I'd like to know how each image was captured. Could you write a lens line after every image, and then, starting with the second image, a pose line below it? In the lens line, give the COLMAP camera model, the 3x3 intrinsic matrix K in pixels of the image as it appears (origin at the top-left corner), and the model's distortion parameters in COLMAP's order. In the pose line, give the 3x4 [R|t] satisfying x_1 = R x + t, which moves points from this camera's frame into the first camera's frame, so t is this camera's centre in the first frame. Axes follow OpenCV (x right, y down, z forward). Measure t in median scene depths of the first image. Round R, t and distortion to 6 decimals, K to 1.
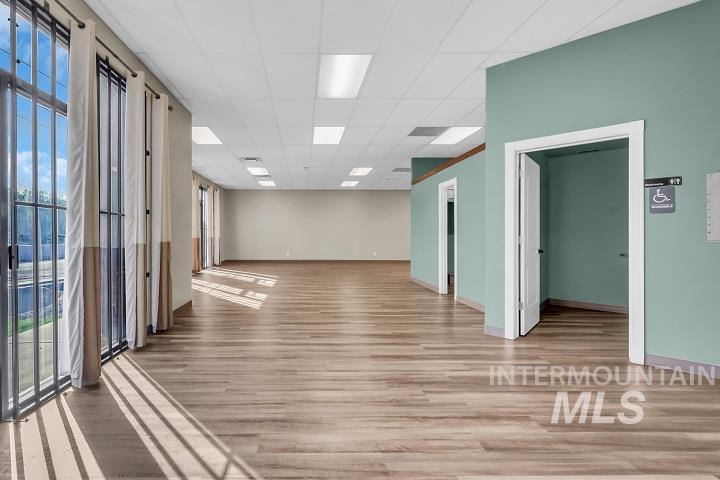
lens RADIAL K [[337.2, 0, 360.7], [0, 337.2, 234.8], [0, 0, 1]] dist [-0.000186, 0.000110]
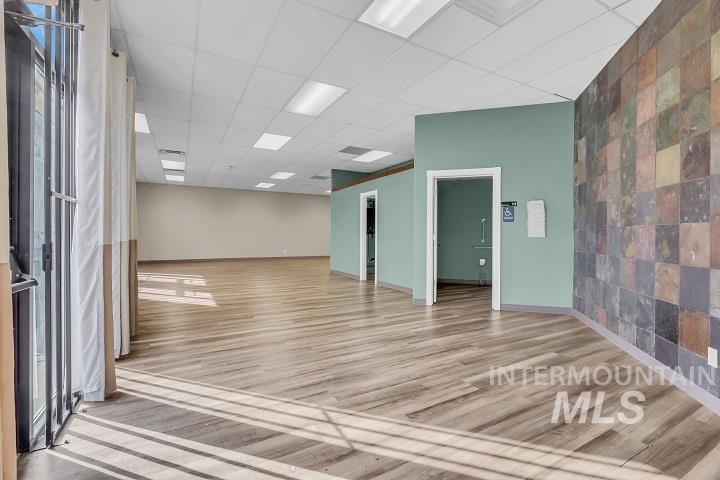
lens RADIAL K [[323.4, 0, 362.4], [0, 323.4, 235.3], [0, 0, 1]] dist [0.000826, -0.000322]
pose [[0.871308, 0.003068, 0.490727, -0.480576], [-0.004963, 0.999984, 0.002560, 0.003928], [-0.490711, -0.004666, 0.871310, -0.071656]]
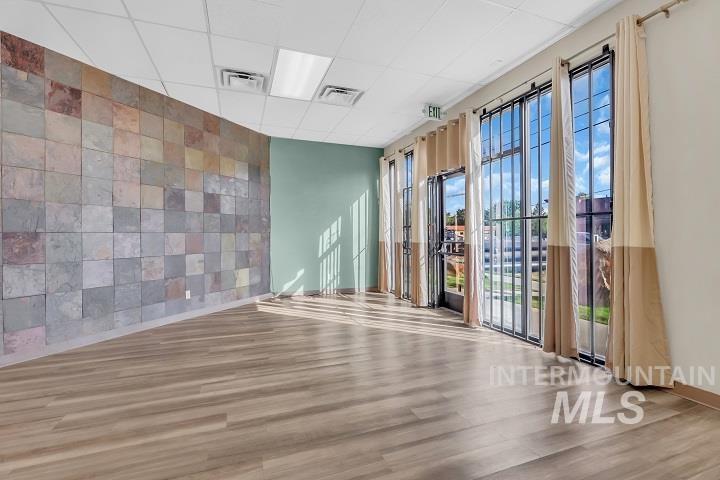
lens RADIAL K [[323.4, 0, 362.4], [0, 323.4, 235.3], [0, 0, 1]] dist [0.000826, -0.000322]
pose [[-0.932395, 0.000393, -0.361442, 0.241957], [0.002771, 0.999978, -0.006059, -0.004043], [0.361431, -0.006651, -0.932375, 1.753557]]
